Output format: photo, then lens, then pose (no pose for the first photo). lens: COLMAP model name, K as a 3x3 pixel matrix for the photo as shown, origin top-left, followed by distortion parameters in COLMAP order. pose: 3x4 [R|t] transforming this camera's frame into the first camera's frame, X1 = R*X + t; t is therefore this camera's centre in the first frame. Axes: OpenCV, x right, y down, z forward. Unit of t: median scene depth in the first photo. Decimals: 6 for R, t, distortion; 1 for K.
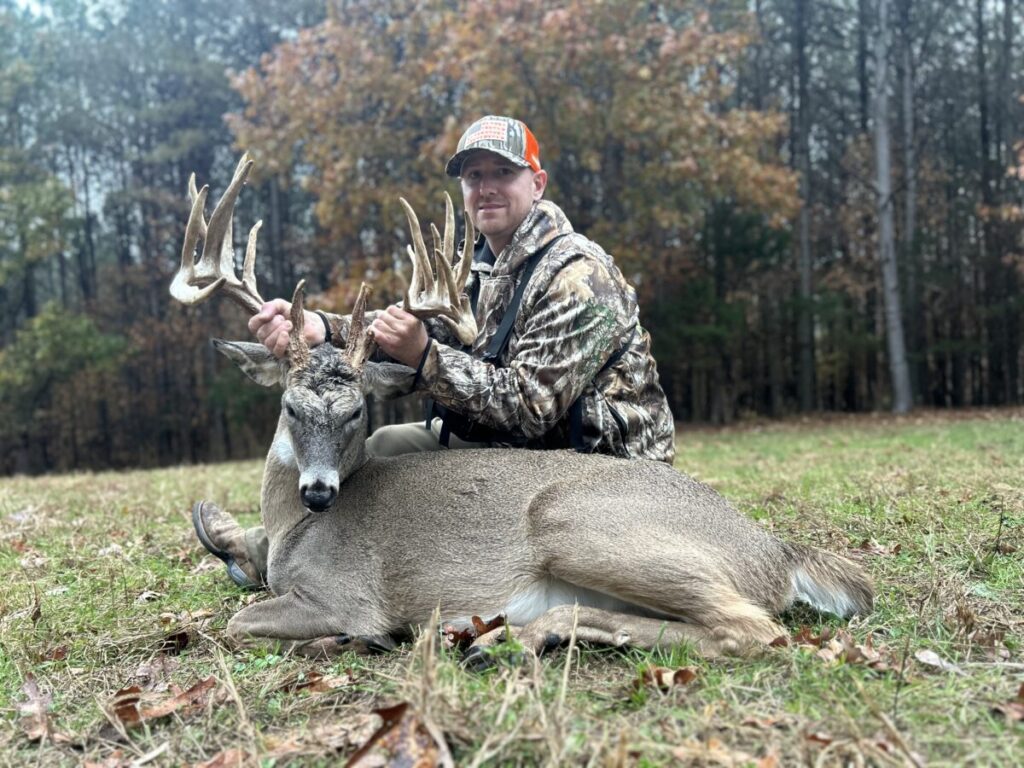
lens RADIAL K [[781.4, 0, 509.7], [0, 781.4, 379.4], [0, 0, 1]] dist [0.004534, -0.000022]
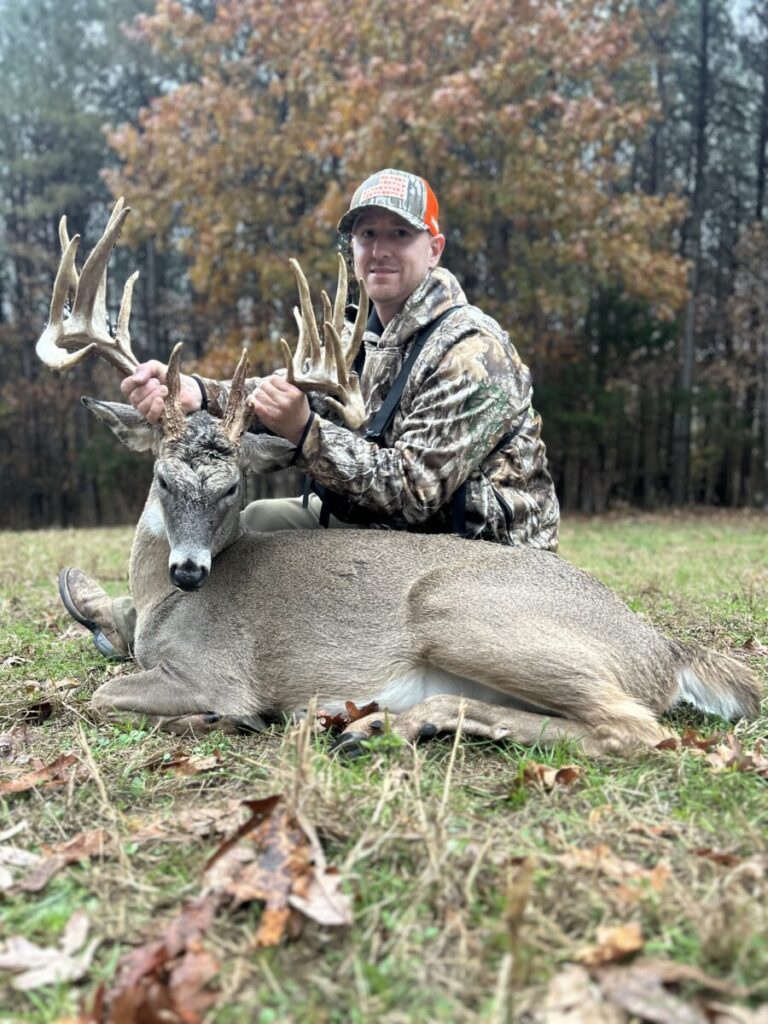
lens RADIAL K [[776.6, 0, 384.0], [0, 776.6, 512.0], [0, 0, 1]] dist [0.022348, -0.004784]
pose [[0.998919, 0.046069, 0.006172, -0.016055], [-0.046385, 0.996560, 0.068683, 0.000704], [-0.002987, -0.068895, 0.997619, 0.050483]]
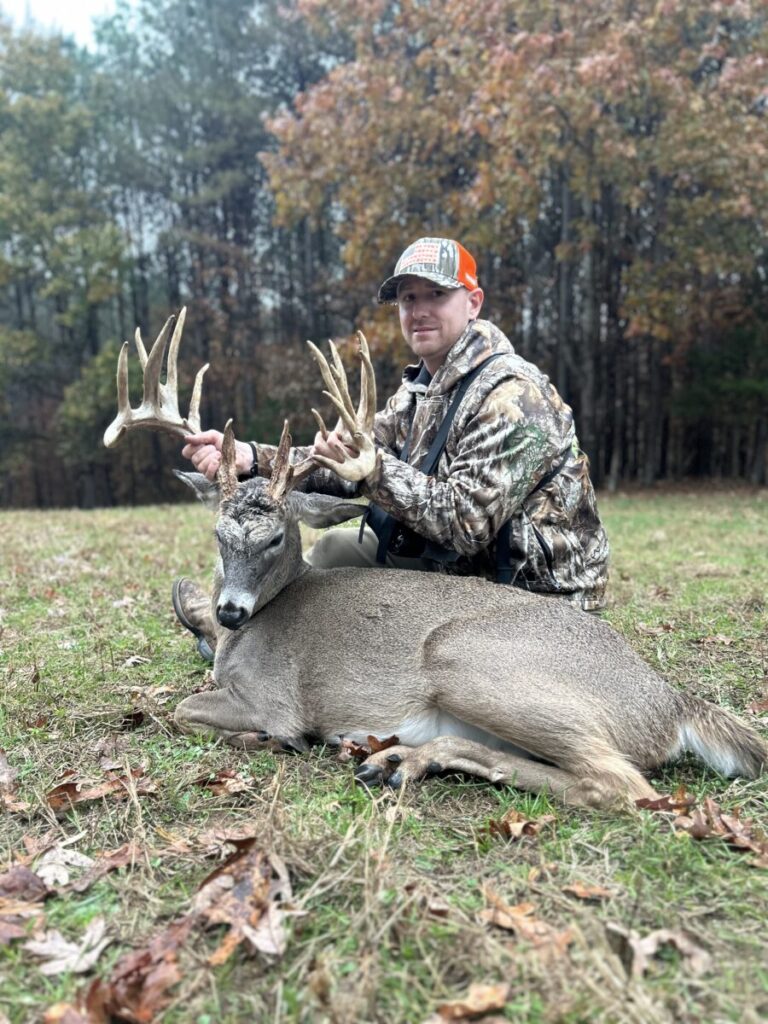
lens RADIAL K [[781.4, 0, 384.0], [0, 781.4, 512.0], [0, 0, 1]] dist [0.004534, -0.000022]
pose [[0.979461, 0.048800, -0.195639, 0.157016], [-0.025107, 0.992236, 0.121806, -0.126800], [0.200064, -0.114393, 0.973082, -0.018373]]
